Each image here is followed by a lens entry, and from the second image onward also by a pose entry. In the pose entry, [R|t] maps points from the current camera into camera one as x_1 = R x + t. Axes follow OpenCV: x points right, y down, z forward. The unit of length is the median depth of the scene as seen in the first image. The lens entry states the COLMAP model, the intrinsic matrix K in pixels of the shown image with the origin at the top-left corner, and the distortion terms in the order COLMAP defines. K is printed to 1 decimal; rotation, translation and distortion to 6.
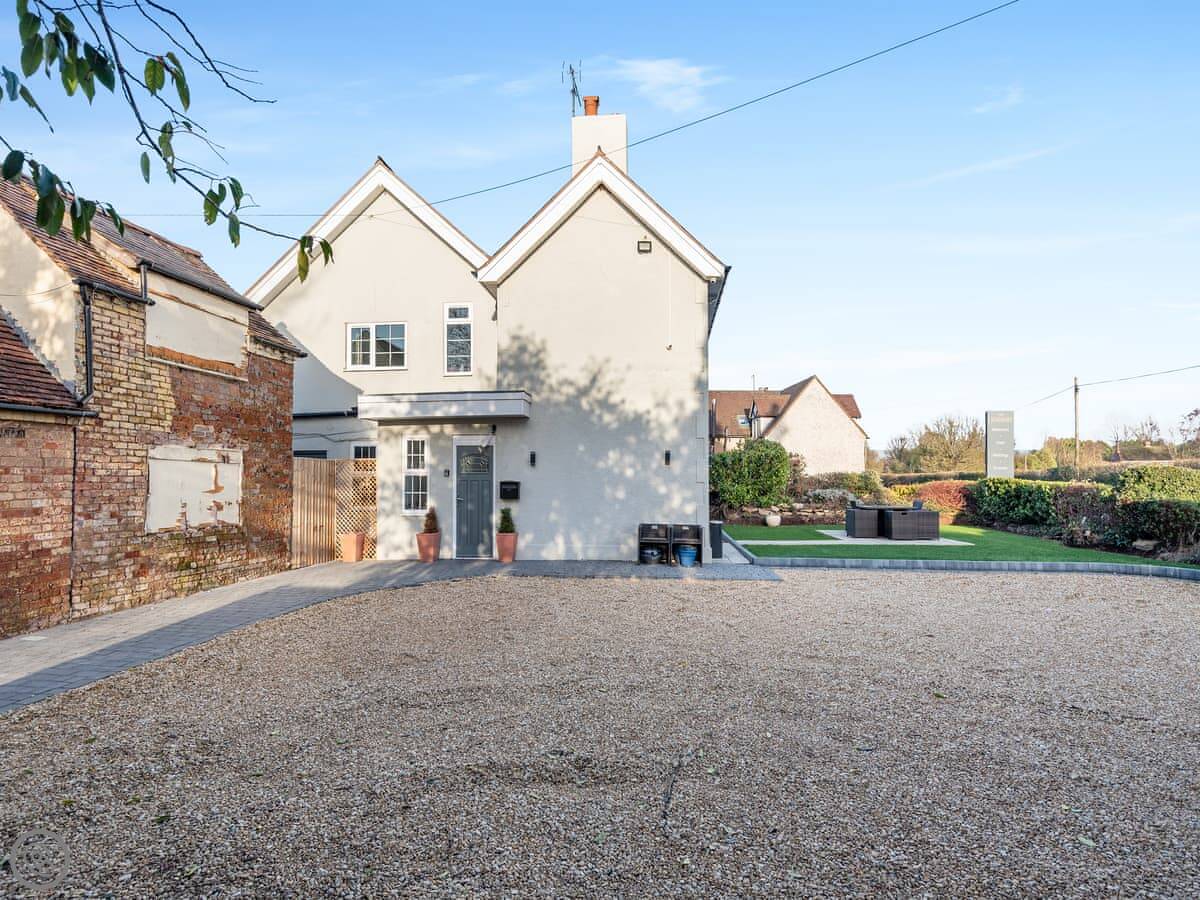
lens RADIAL K [[559.7, 0, 597.7], [0, 559.7, 446.1], [0, 0, 1]] dist [-0.000373, -0.000361]
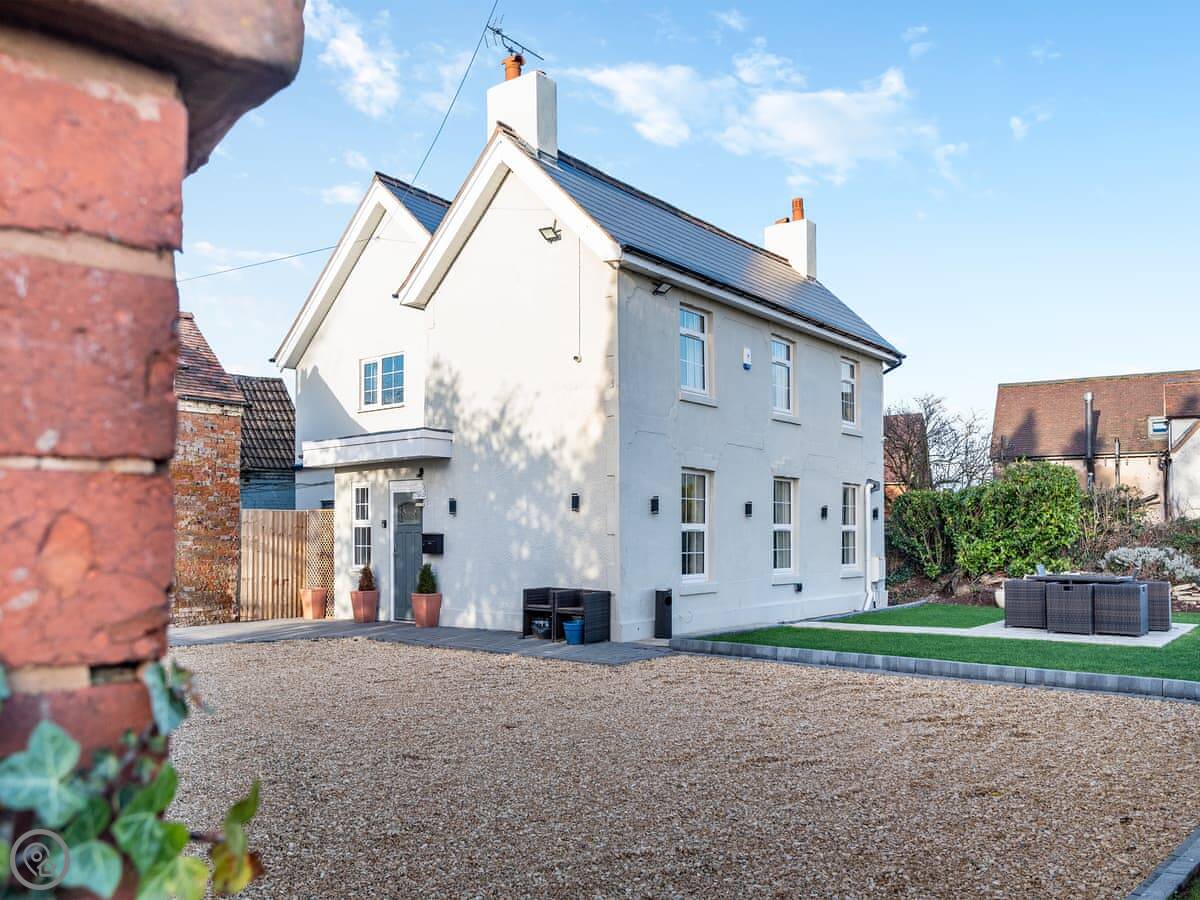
lens RADIAL K [[827.0, 0, 600.0], [0, 827.0, 450.0], [0, 0, 1]] dist [0.000315, 0.001116]
pose [[0.891054, -0.042566, -0.451898, 0.662424], [0.026361, 0.998766, -0.042098, -0.005953], [0.453132, 0.025599, 0.891076, -0.025030]]
